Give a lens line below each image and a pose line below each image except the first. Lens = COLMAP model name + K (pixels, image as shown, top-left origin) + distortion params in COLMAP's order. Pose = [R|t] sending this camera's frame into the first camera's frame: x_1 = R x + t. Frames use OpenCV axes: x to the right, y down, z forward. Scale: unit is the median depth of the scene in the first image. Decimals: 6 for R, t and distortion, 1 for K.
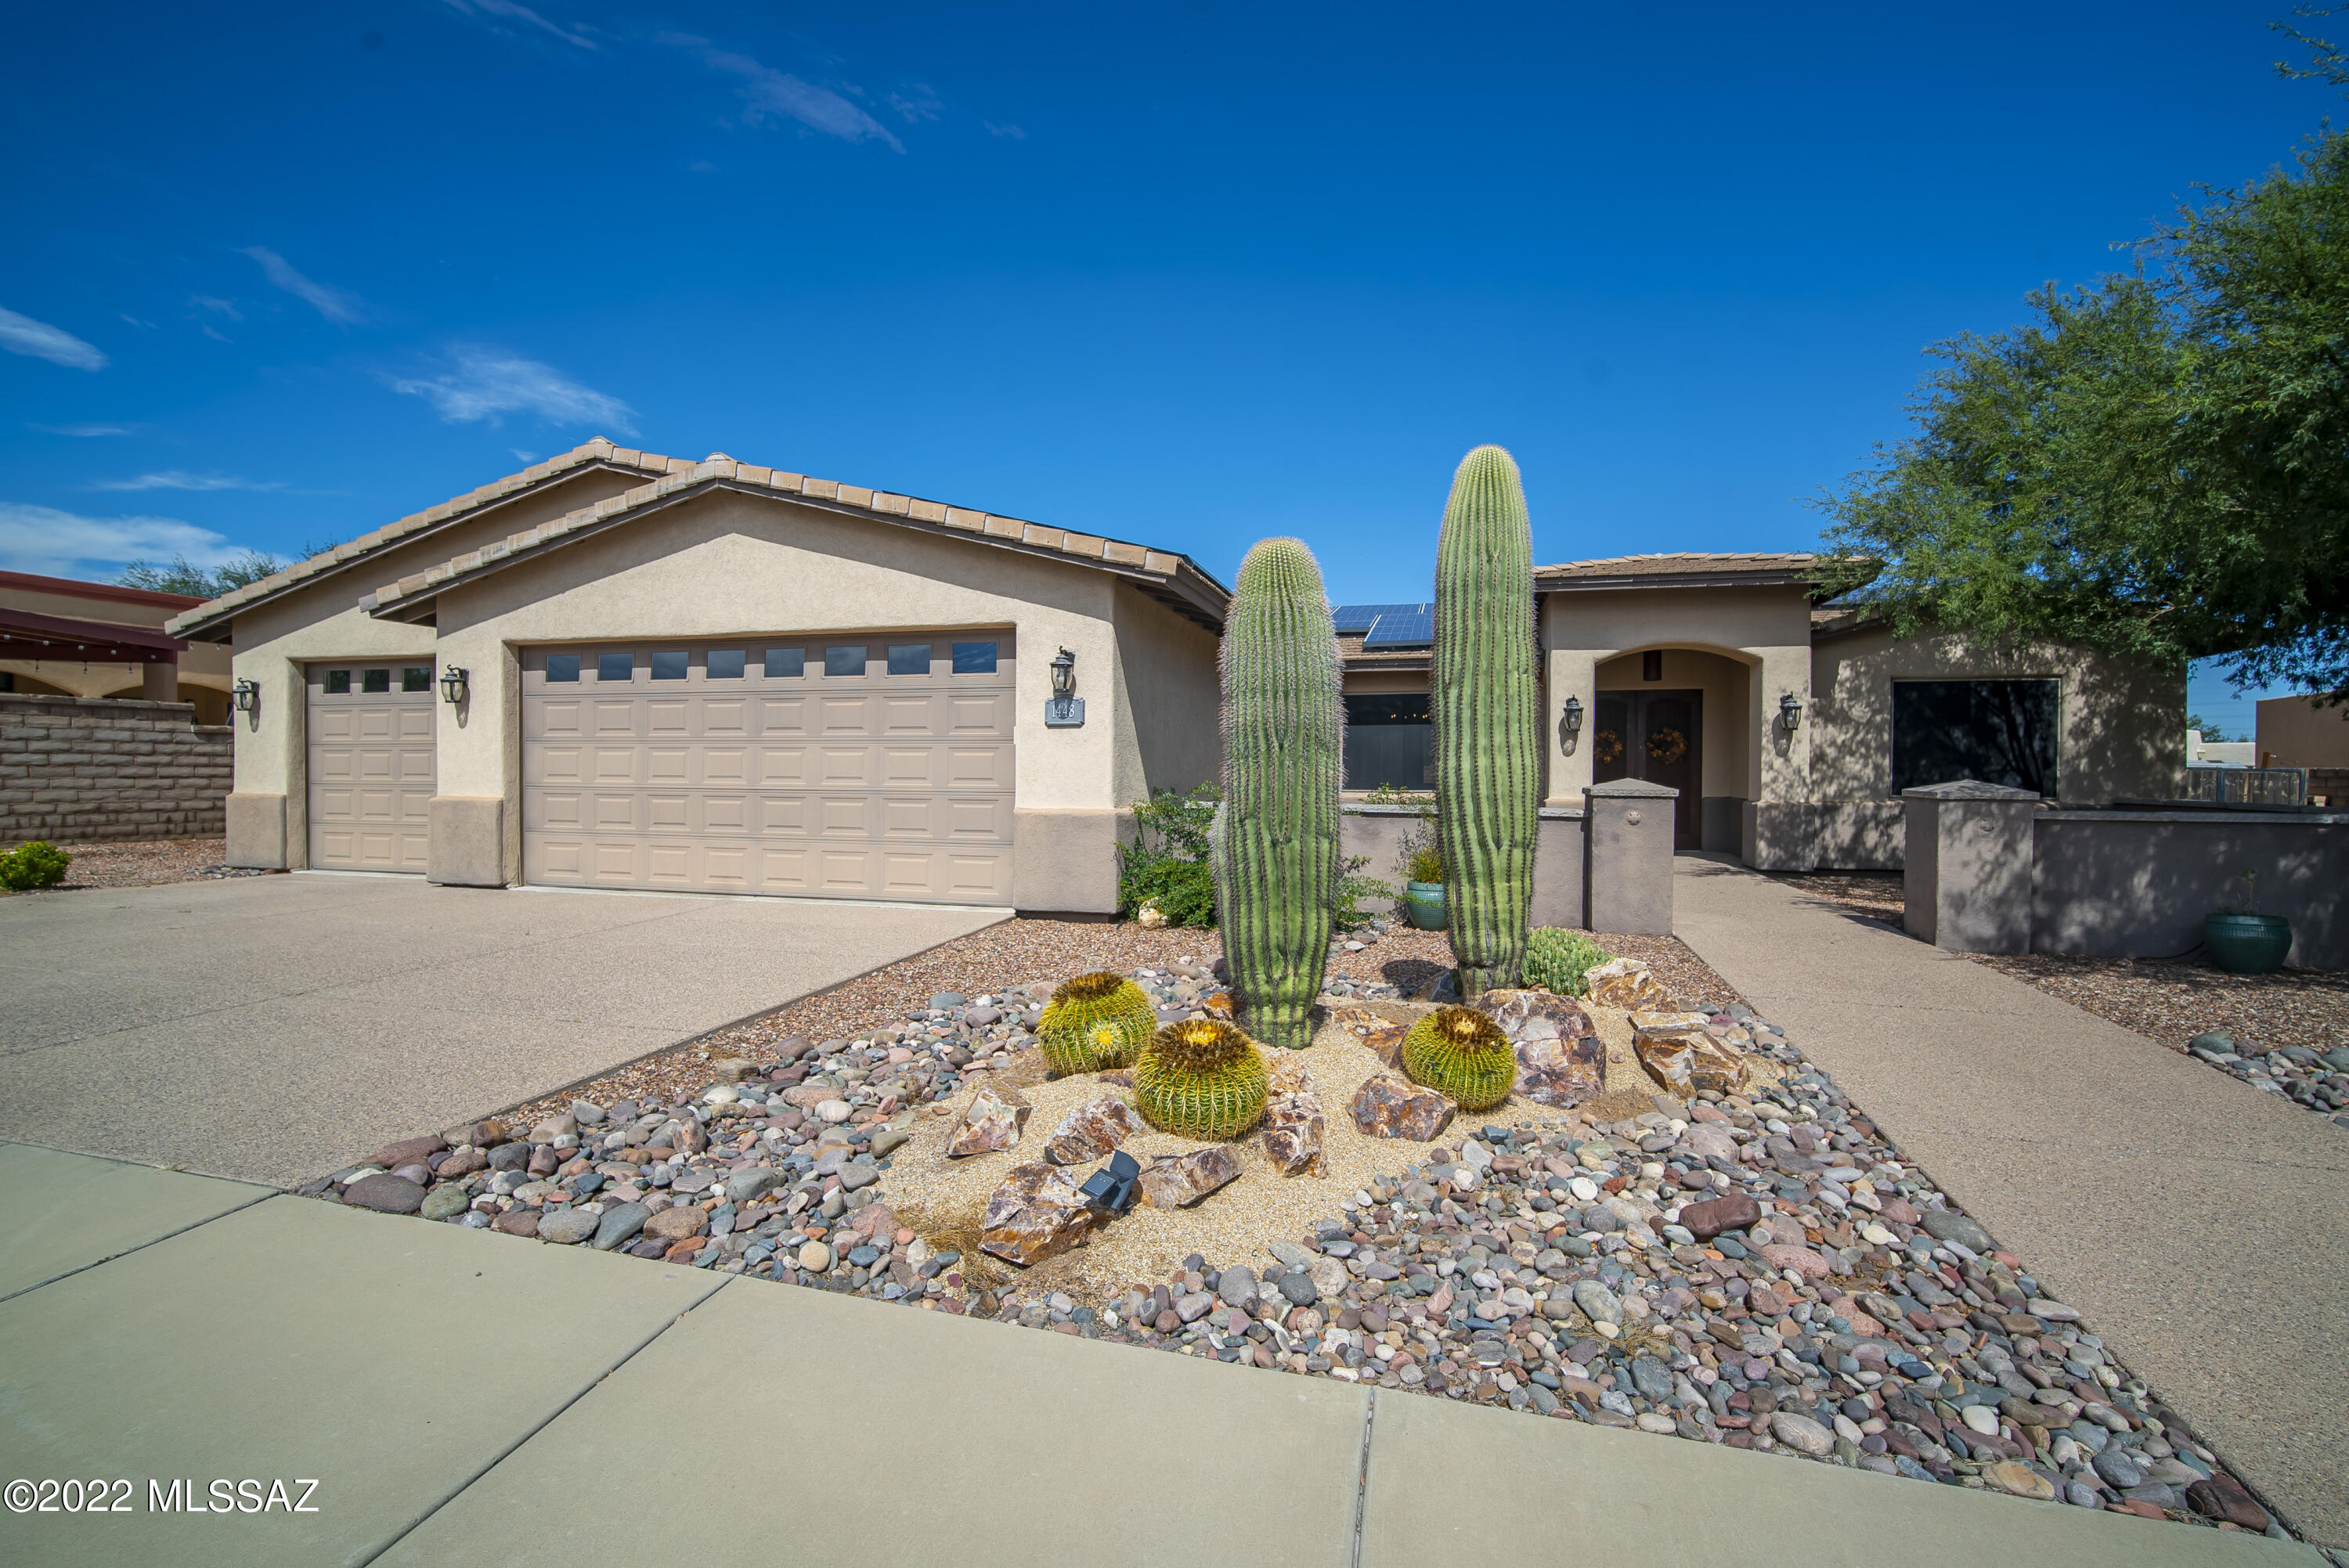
lens RADIAL K [[1035.2, 0, 1181.1], [0, 1035.2, 775.6], [0, 0, 1]] dist [-0.000662, -0.000256]
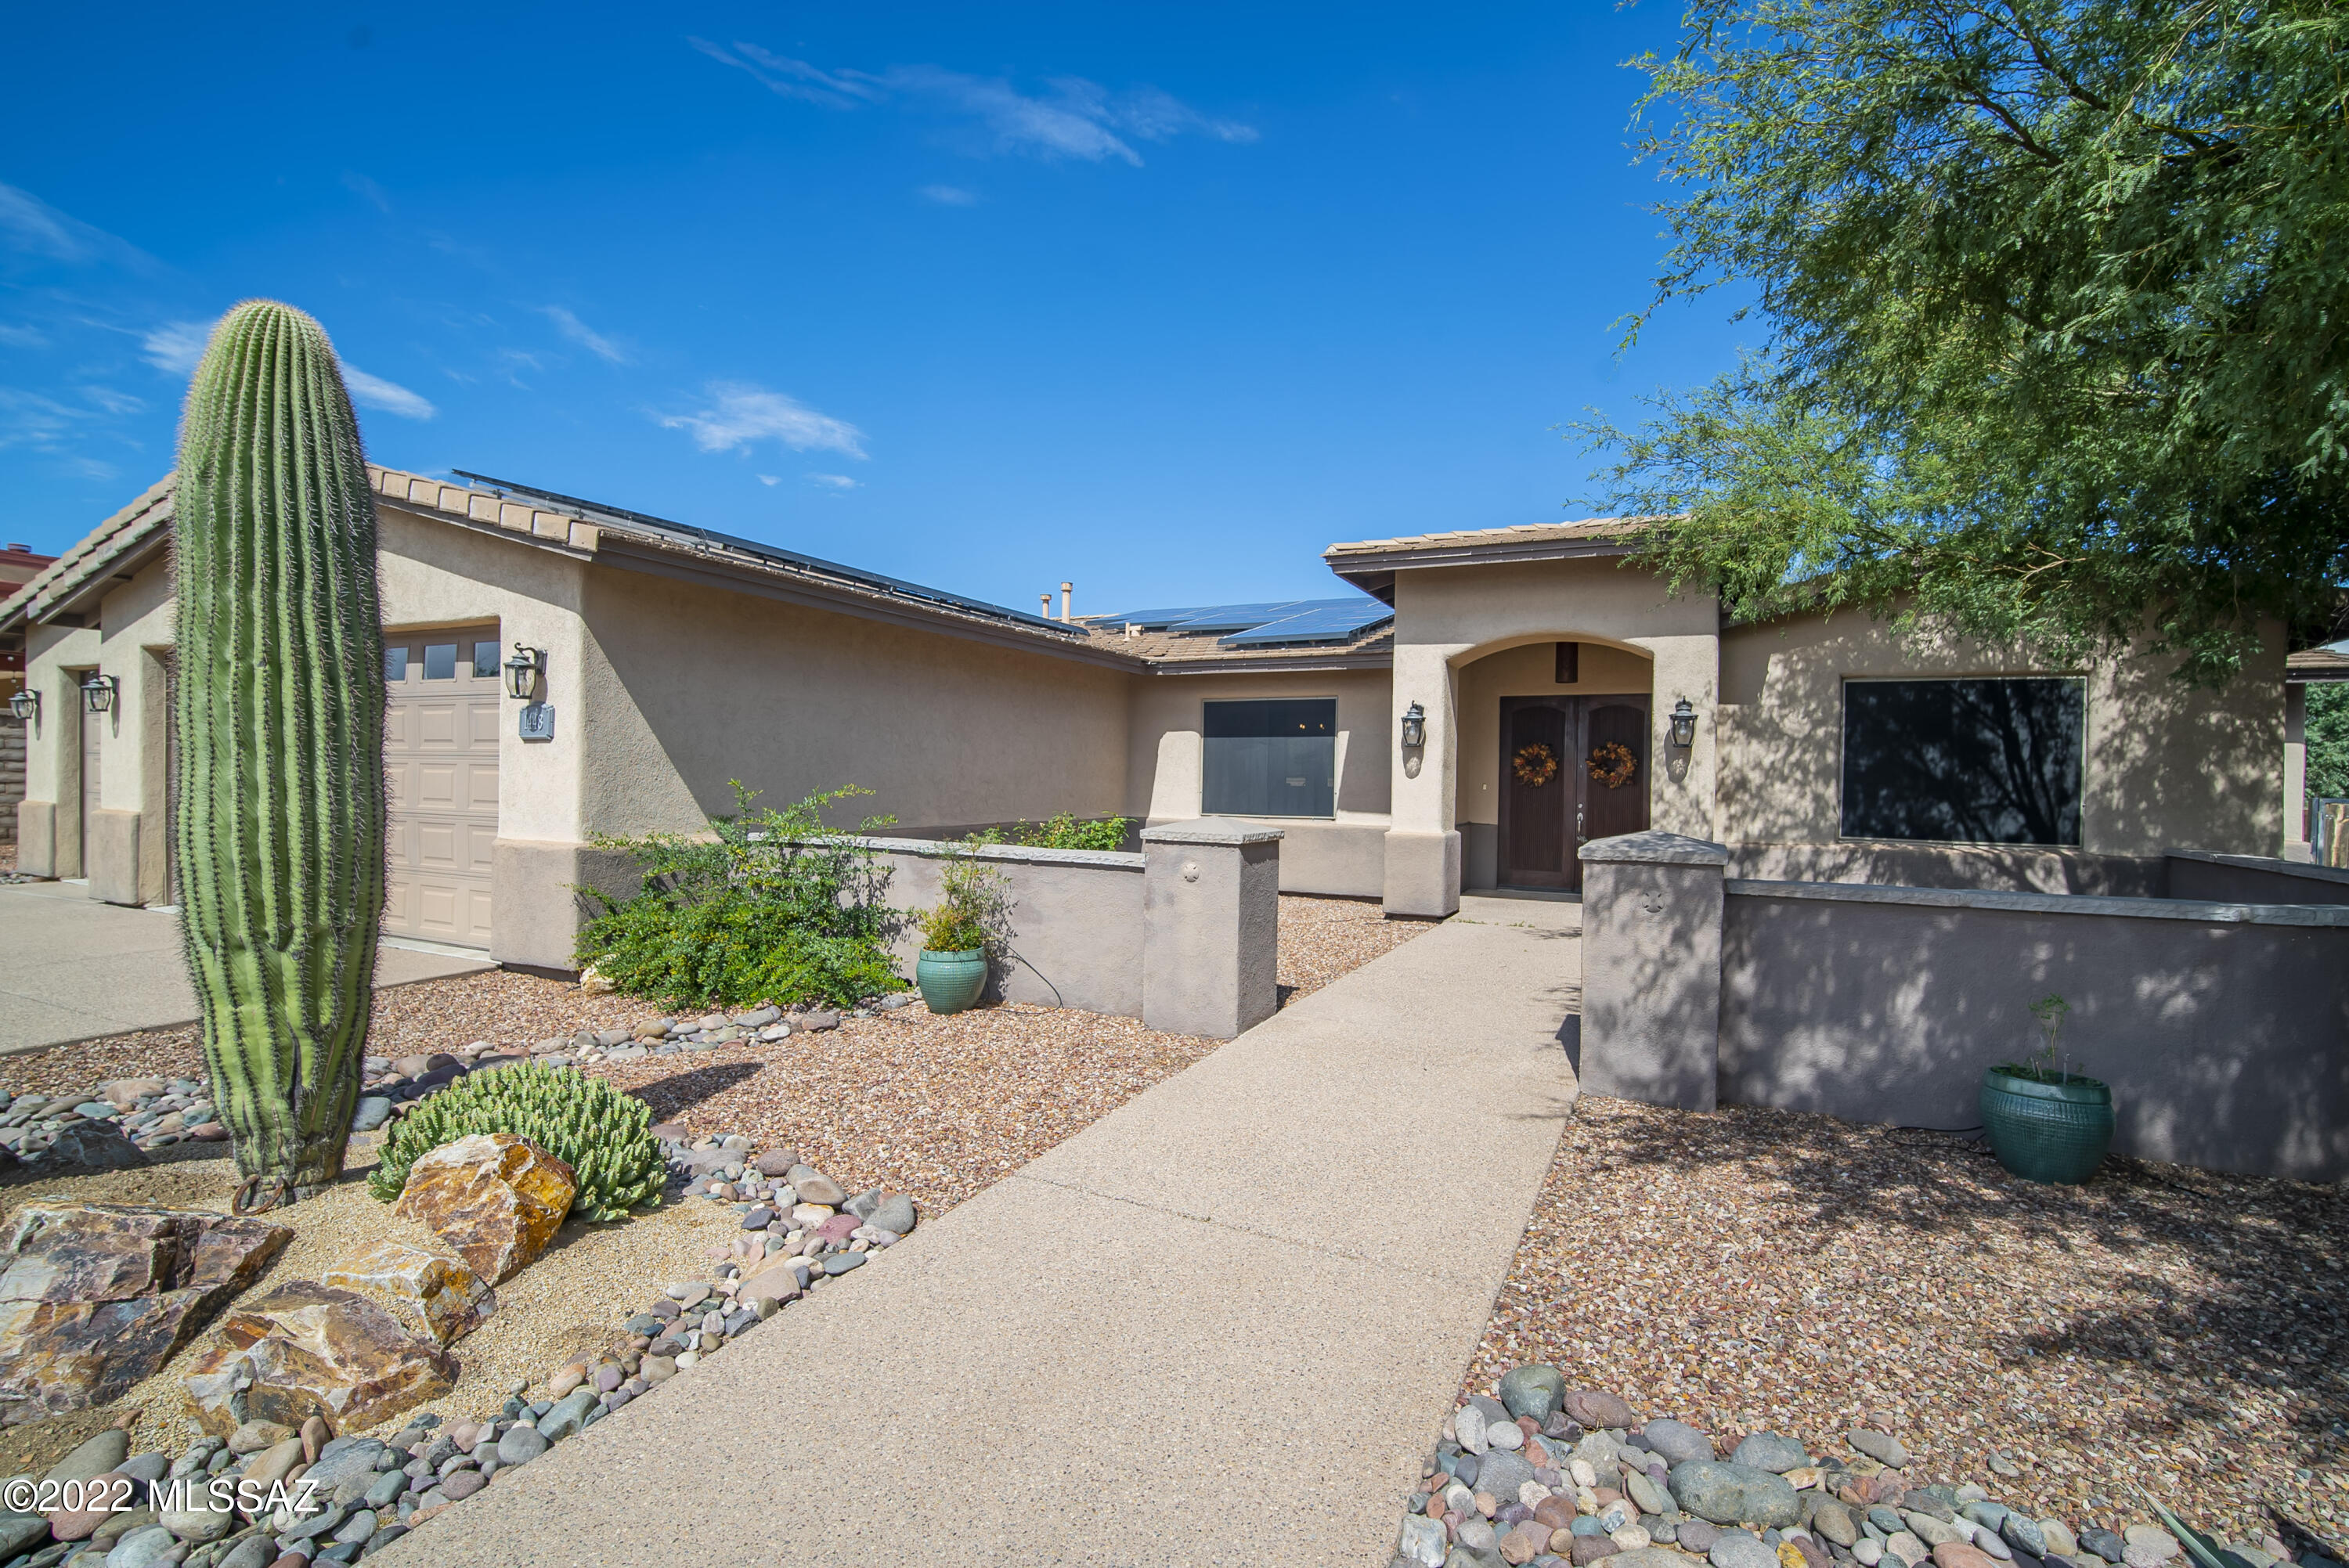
lens RADIAL K [[1058.9, 0, 1181.4], [0, 1058.9, 761.2], [0, 0, 1]] dist [-0.001750, -0.000106]
pose [[0.983900, 0.008444, -0.178520, 0.376971], [-0.012314, 0.999712, -0.020583, -0.014032], [0.178295, 0.022450, 0.983721, 0.184453]]
